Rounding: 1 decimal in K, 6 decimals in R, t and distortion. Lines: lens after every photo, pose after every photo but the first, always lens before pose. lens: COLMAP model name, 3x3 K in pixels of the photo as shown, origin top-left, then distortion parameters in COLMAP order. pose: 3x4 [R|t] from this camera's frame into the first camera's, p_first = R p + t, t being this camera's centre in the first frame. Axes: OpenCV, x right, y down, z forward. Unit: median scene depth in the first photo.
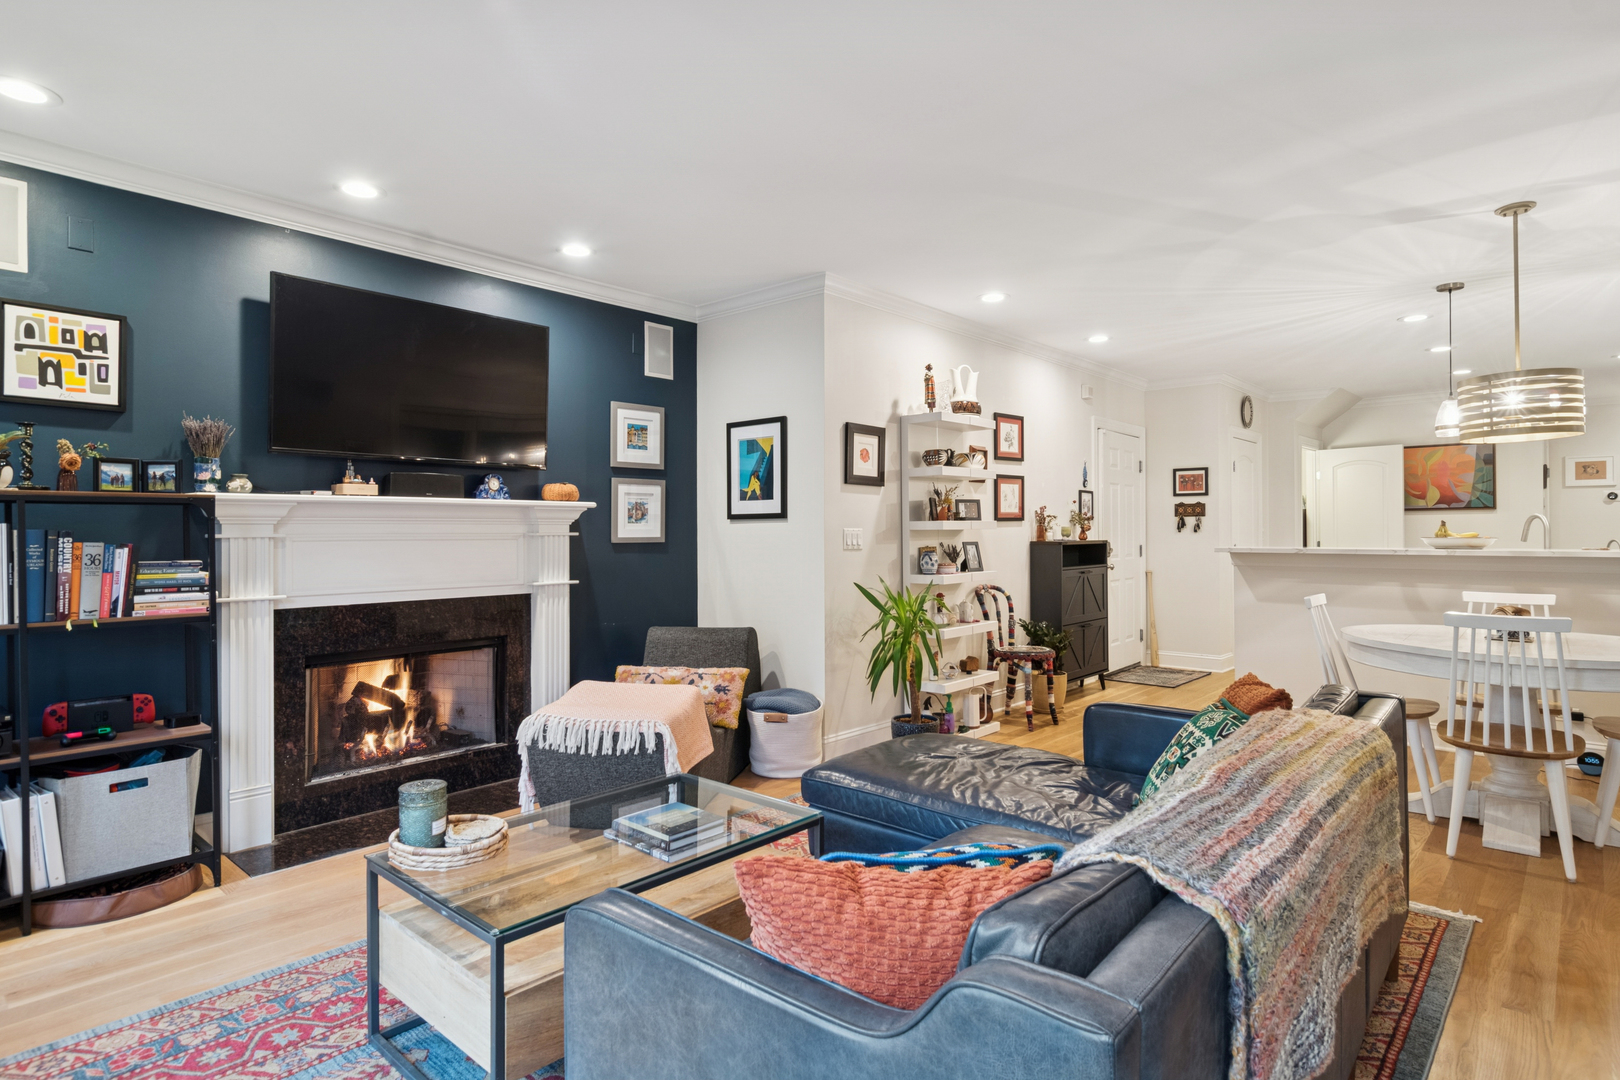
lens RADIAL K [[869.4, 0, 803.9], [0, 869.4, 526.0], [0, 0, 1]] dist [0.002921, 0.000857]
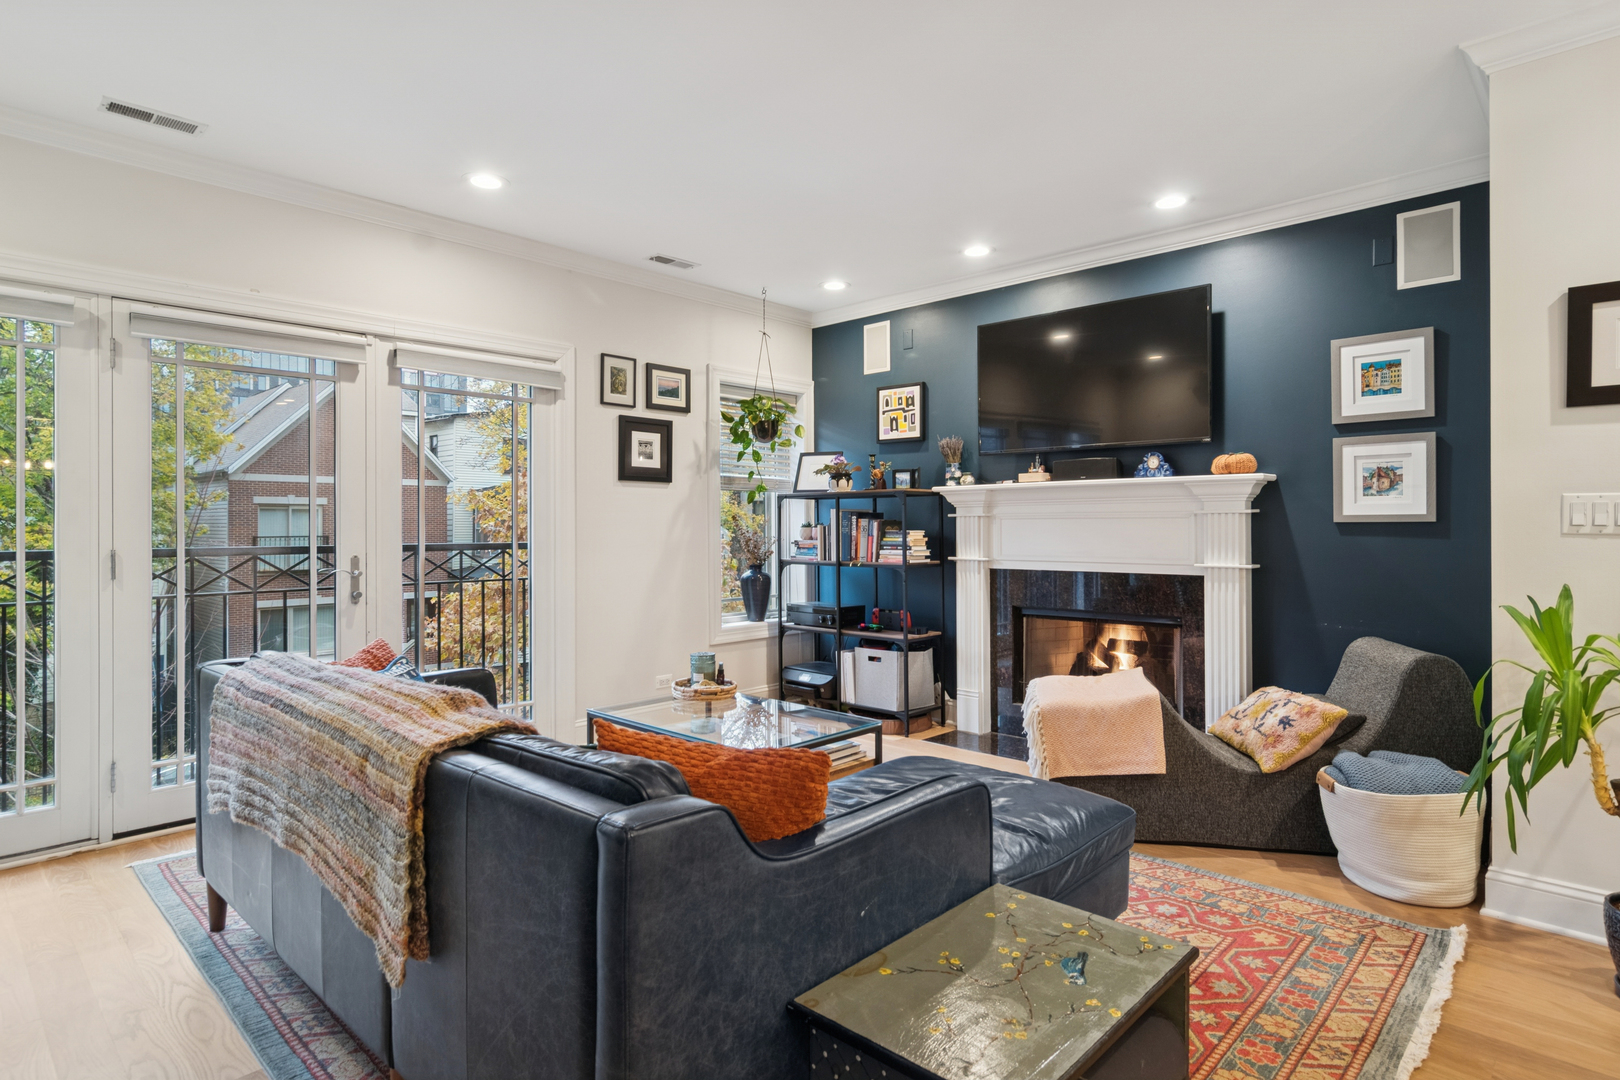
lens RADIAL K [[867.3, 0, 809.4], [0, 867.3, 523.2], [0, 0, 1]] dist [-0.000027, -0.000851]
pose [[-0.028425, -0.000469, -0.999596, 0.585097], [0.009880, 0.999951, -0.000750, 0.016857], [0.999547, -0.009898, -0.028419, 0.566774]]
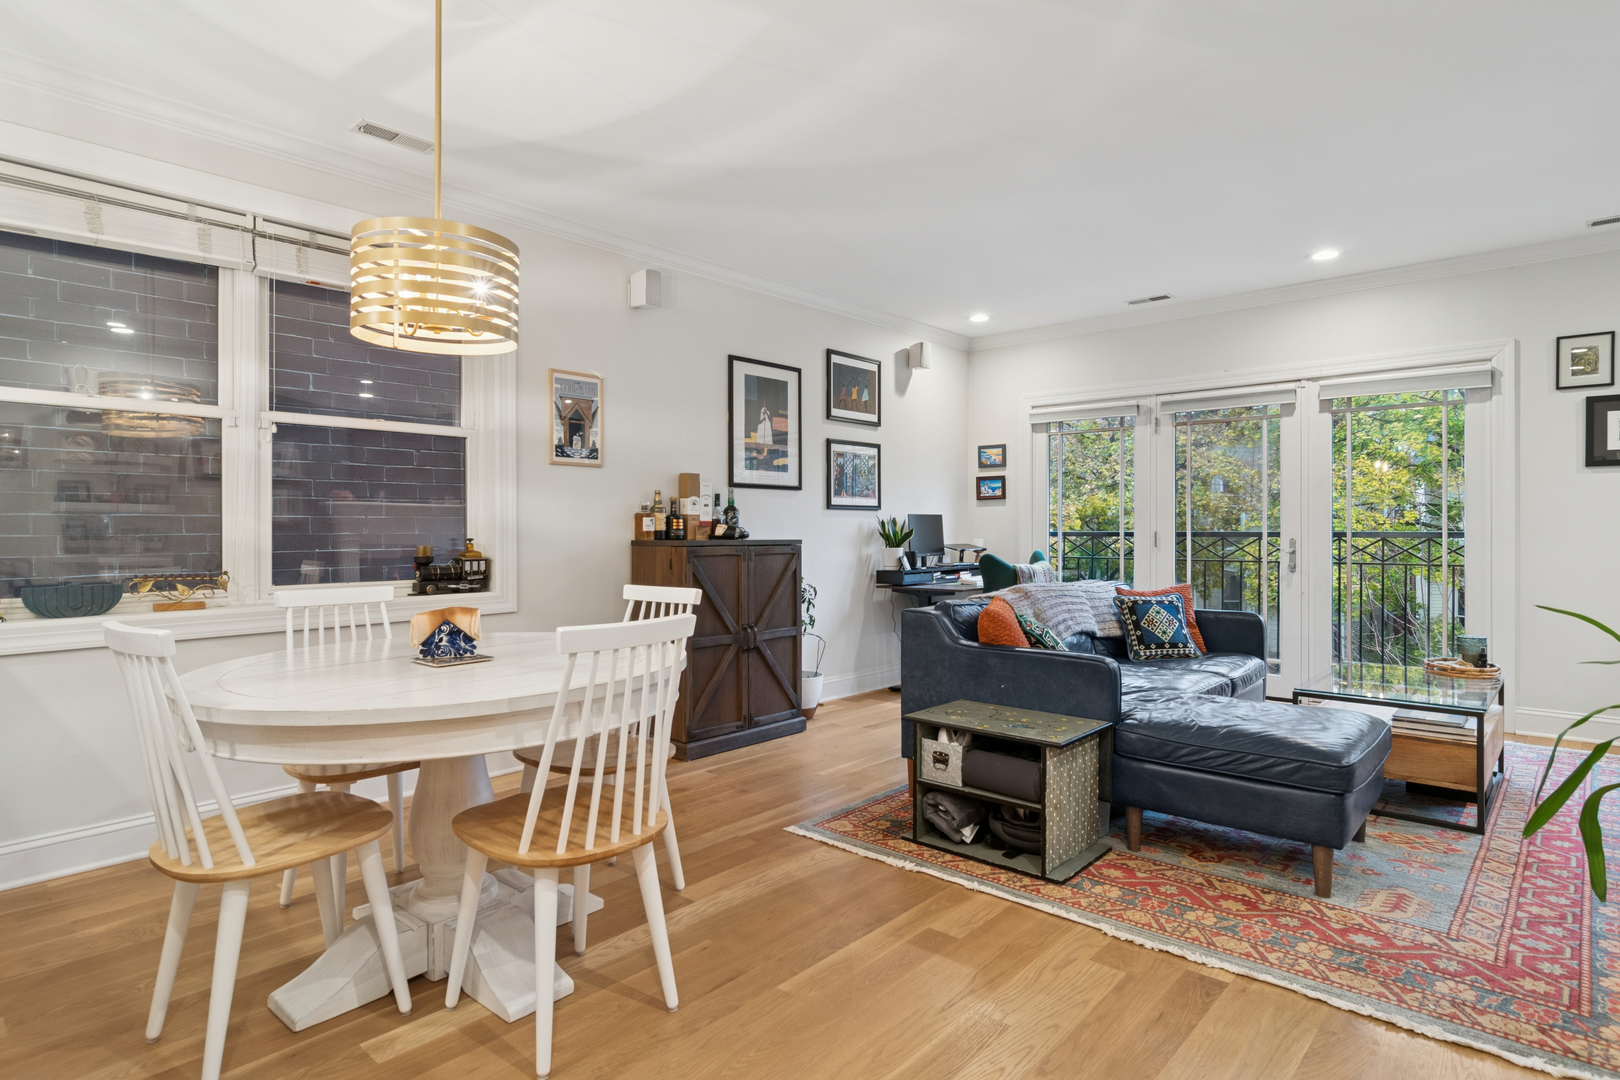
lens RADIAL K [[869.4, 0, 803.9], [0, 869.4, 526.0], [0, 0, 1]] dist [0.002921, 0.000857]
pose [[-0.999980, 0.006343, 0.000179, 0.435463], [0.006341, 0.999951, -0.007594, 0.030727], [-0.000227, -0.007592, -0.999971, 1.274569]]
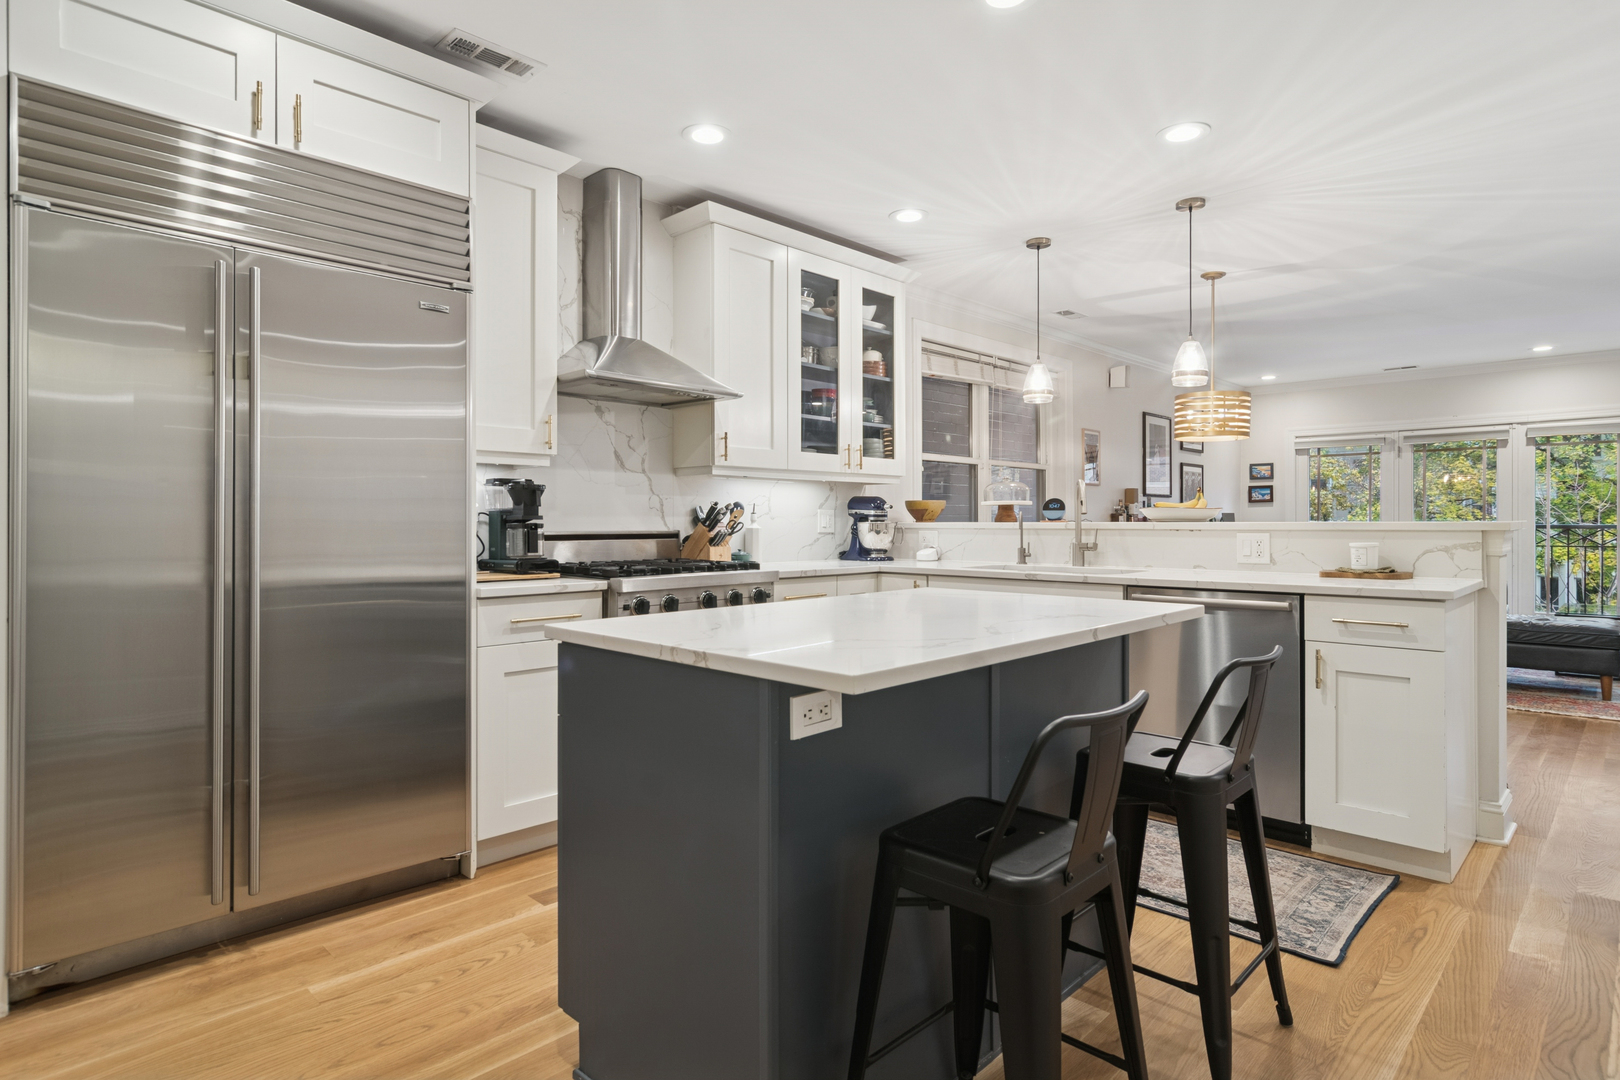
lens RADIAL K [[869.4, 0, 803.9], [0, 869.4, 526.0], [0, 0, 1]] dist [0.002921, 0.000857]
pose [[-0.999285, 0.006538, 0.037250, 1.120299], [0.006485, 0.999978, -0.001544, 0.029770], [-0.037260, -0.001302, -0.999305, 1.906532]]
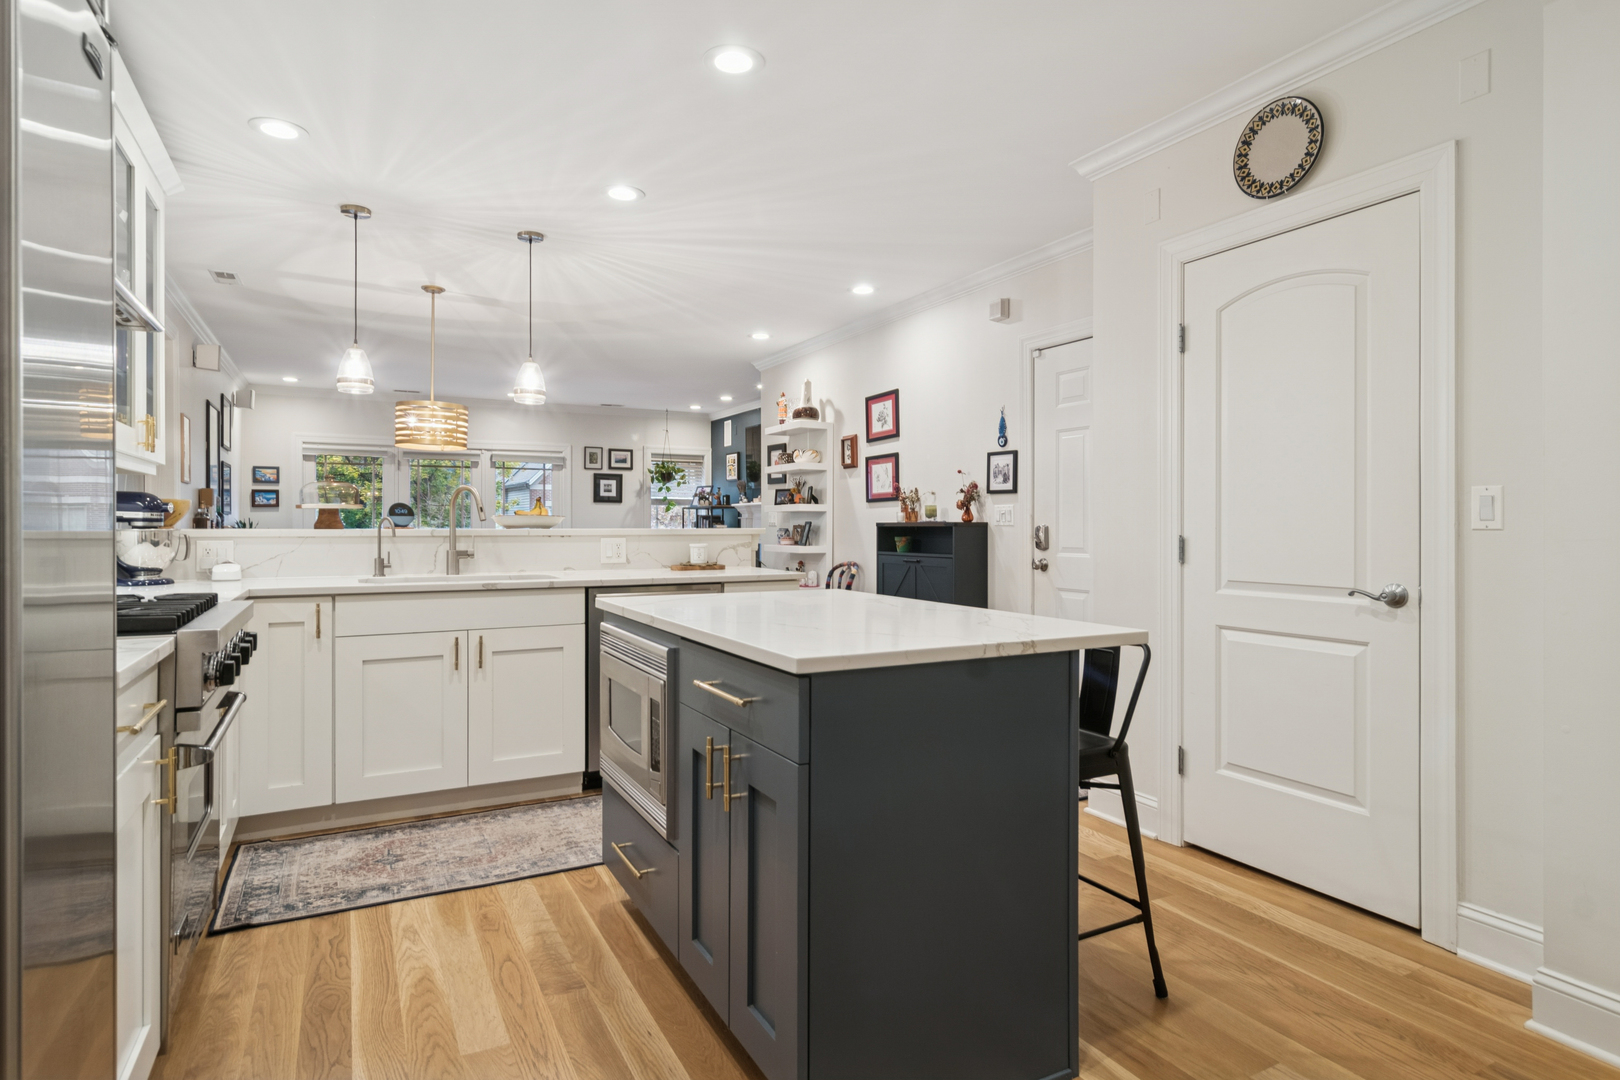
lens RADIAL K [[873.1, 0, 810.3], [0, 873.1, 520.0], [0, 0, 1]] dist [-0.002157, 0.000213]
pose [[-0.340009, -0.001031, -0.940422, 1.545430], [0.007774, 0.999962, -0.003906, 0.023950], [0.940390, -0.008639, -0.339988, 1.634751]]
